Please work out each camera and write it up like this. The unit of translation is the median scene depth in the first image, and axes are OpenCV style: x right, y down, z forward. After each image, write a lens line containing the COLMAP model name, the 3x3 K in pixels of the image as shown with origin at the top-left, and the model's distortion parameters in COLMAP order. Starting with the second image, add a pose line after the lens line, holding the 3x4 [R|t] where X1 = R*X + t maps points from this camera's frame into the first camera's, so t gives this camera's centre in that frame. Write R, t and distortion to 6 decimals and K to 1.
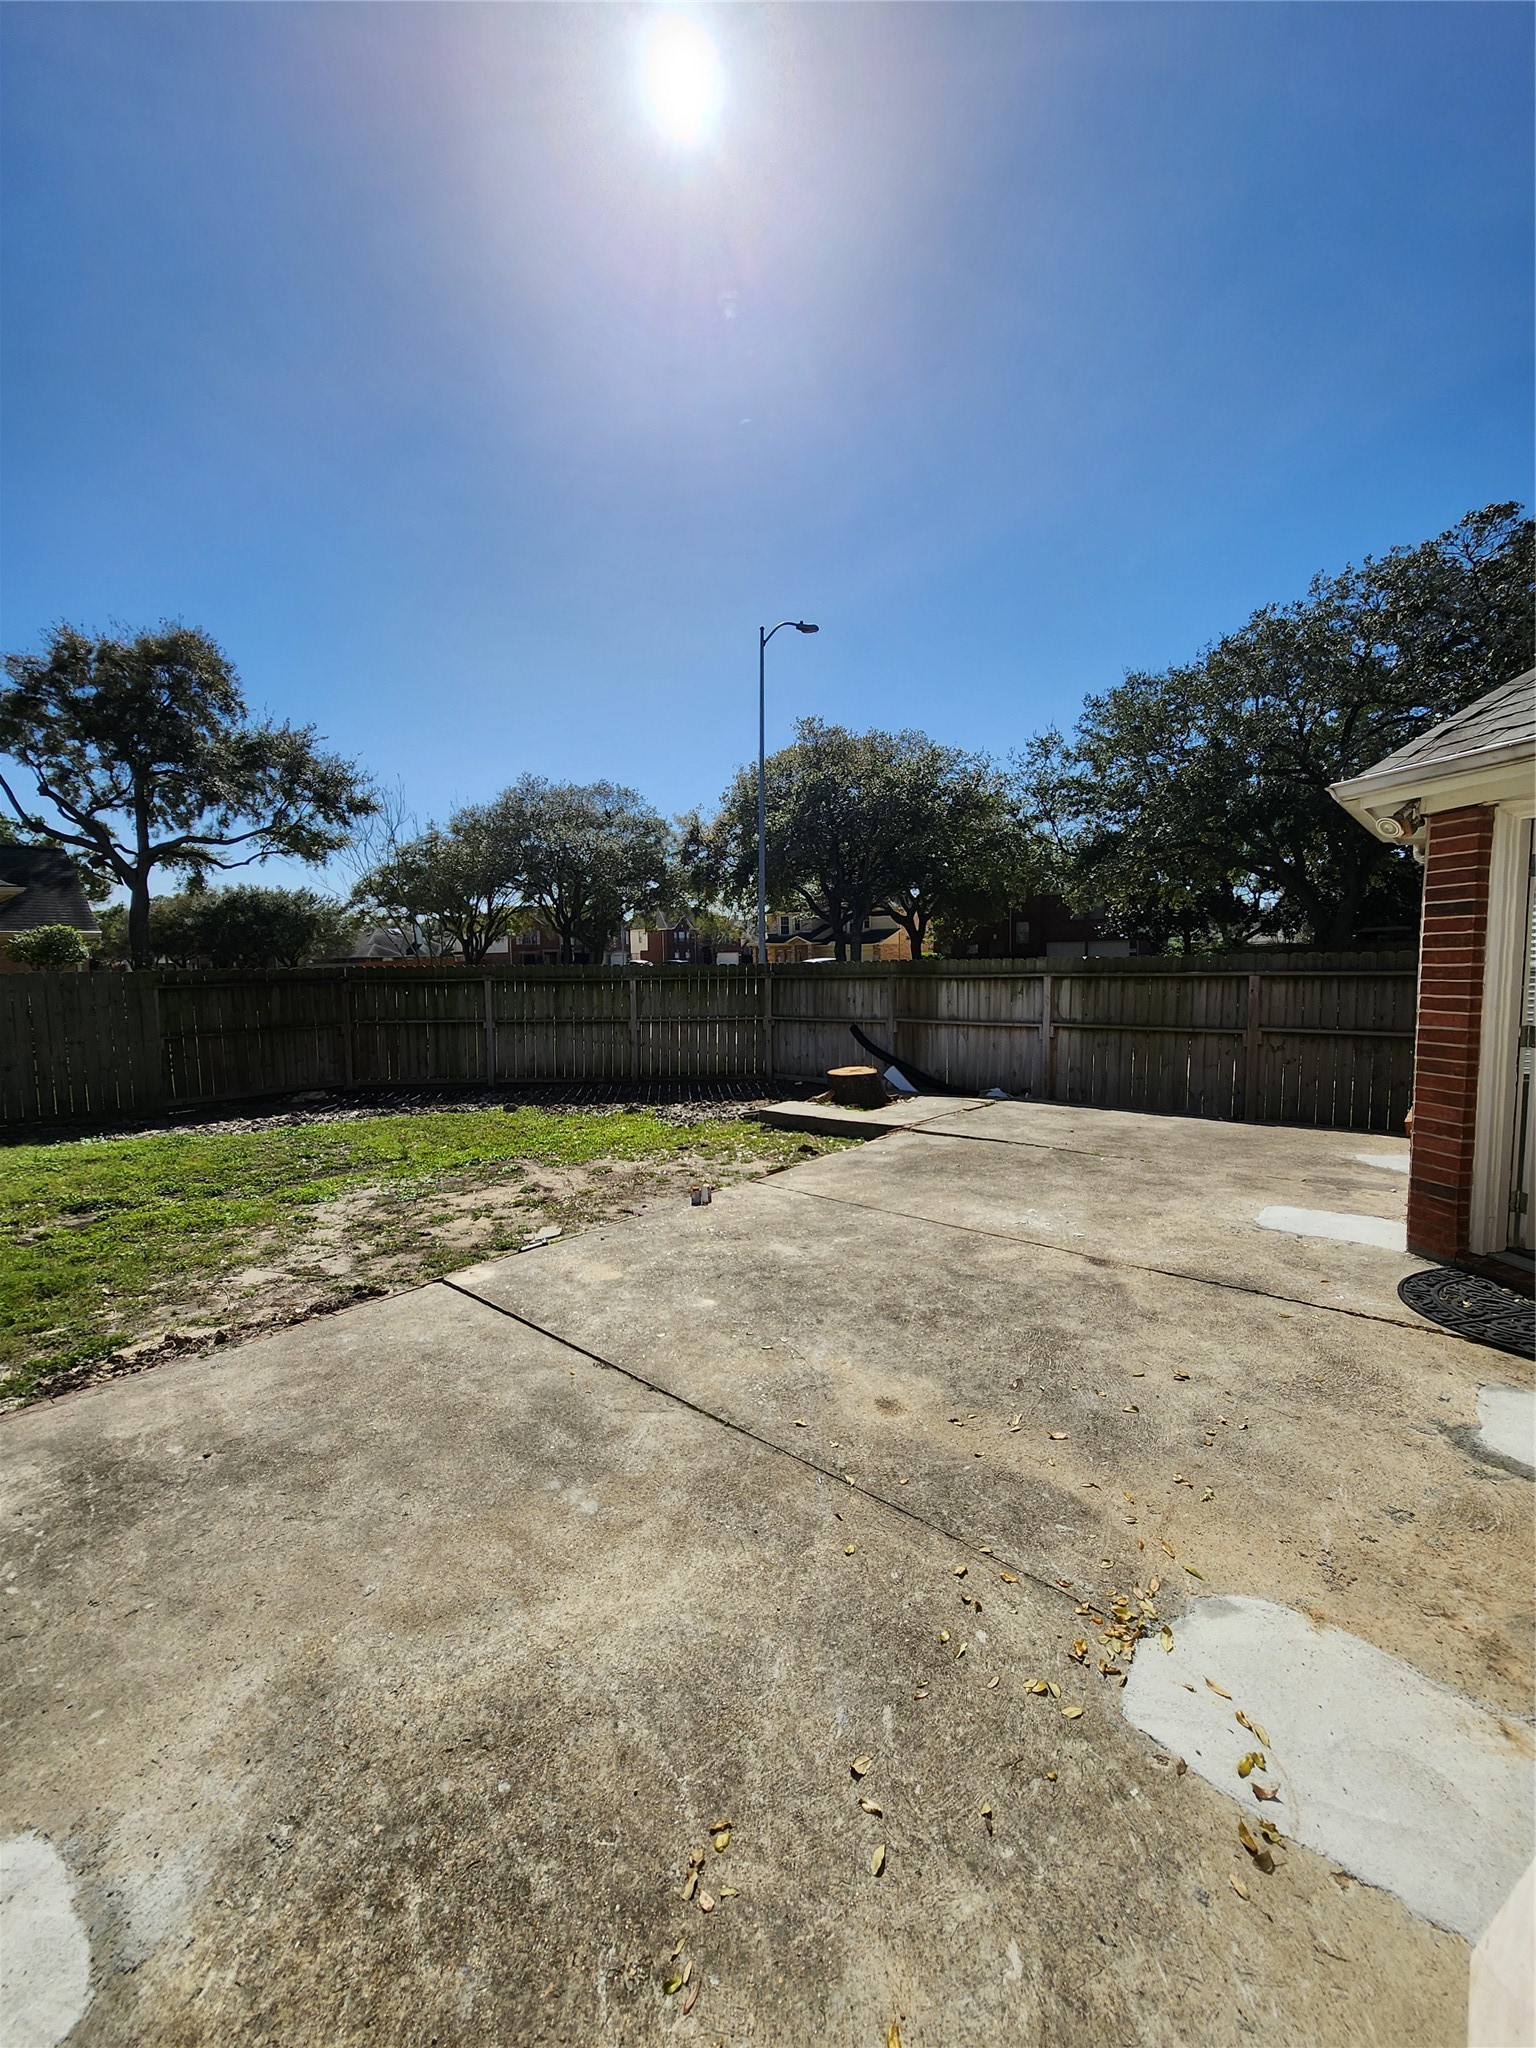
lens RADIAL K [[802.0, 0, 773.8], [0, 802.0, 1023.0], [0, 0, 1]] dist [-0.001112, 0.000288]
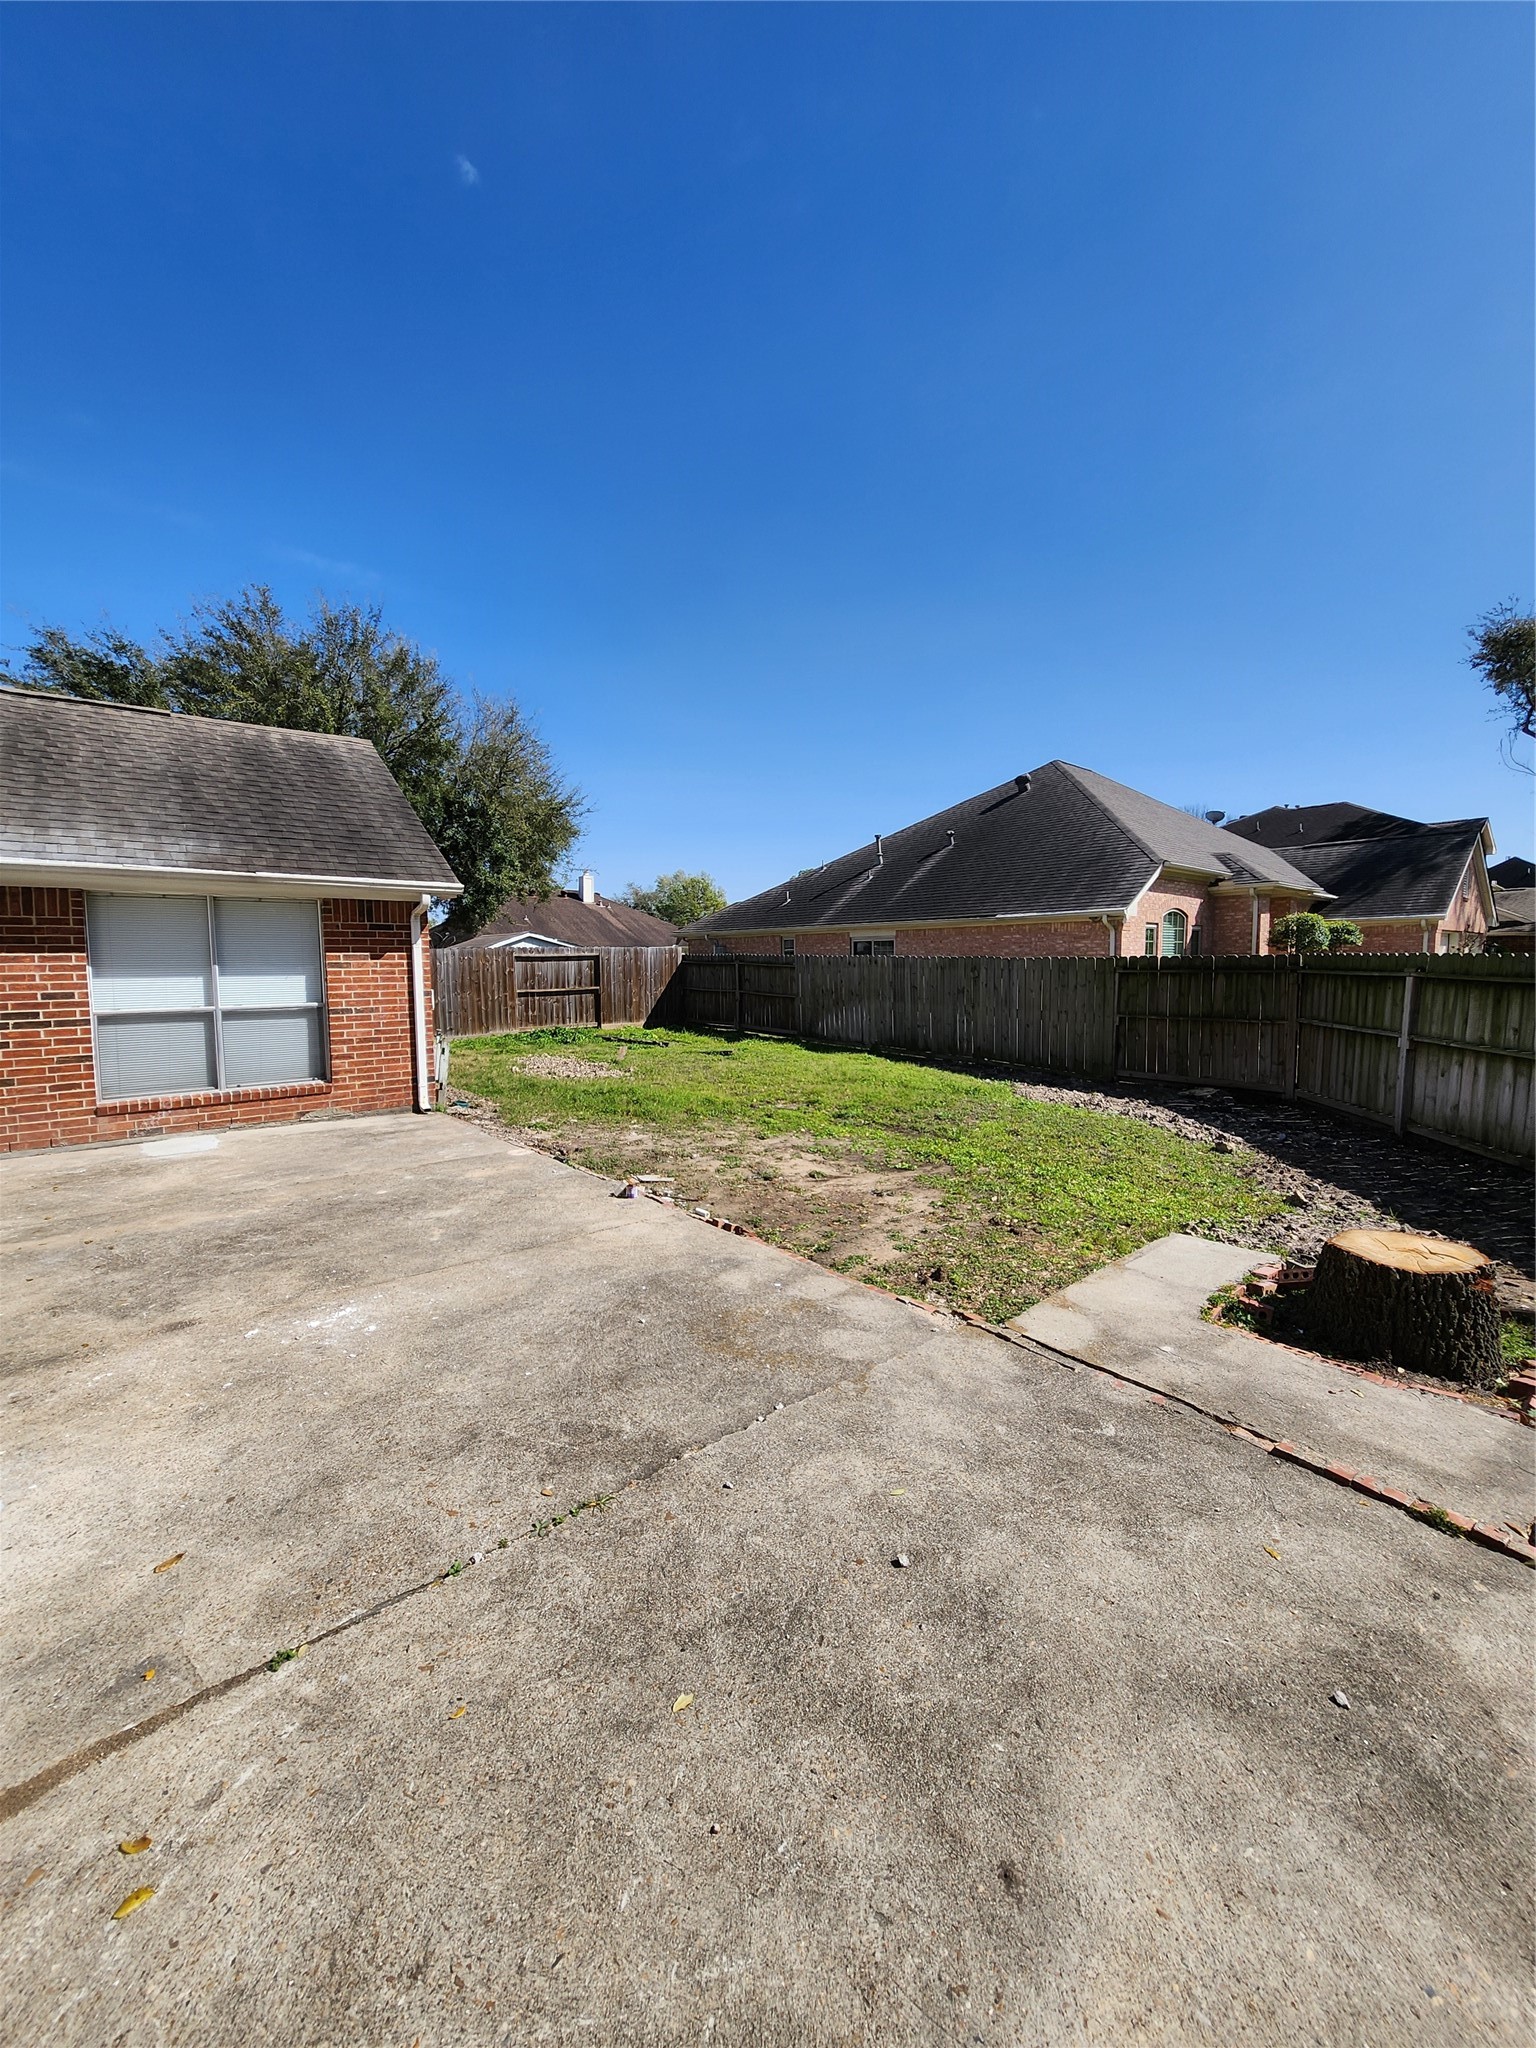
lens RADIAL K [[802.0, 0, 774.5], [0, 802.0, 1025.7], [0, 0, 1]] dist [-0.001112, 0.000288]
pose [[-0.138078, 0.095758, -0.985781, 0.952733], [-0.067784, 0.992068, 0.105863, -0.119185], [0.988099, 0.081438, -0.130492, 1.455228]]
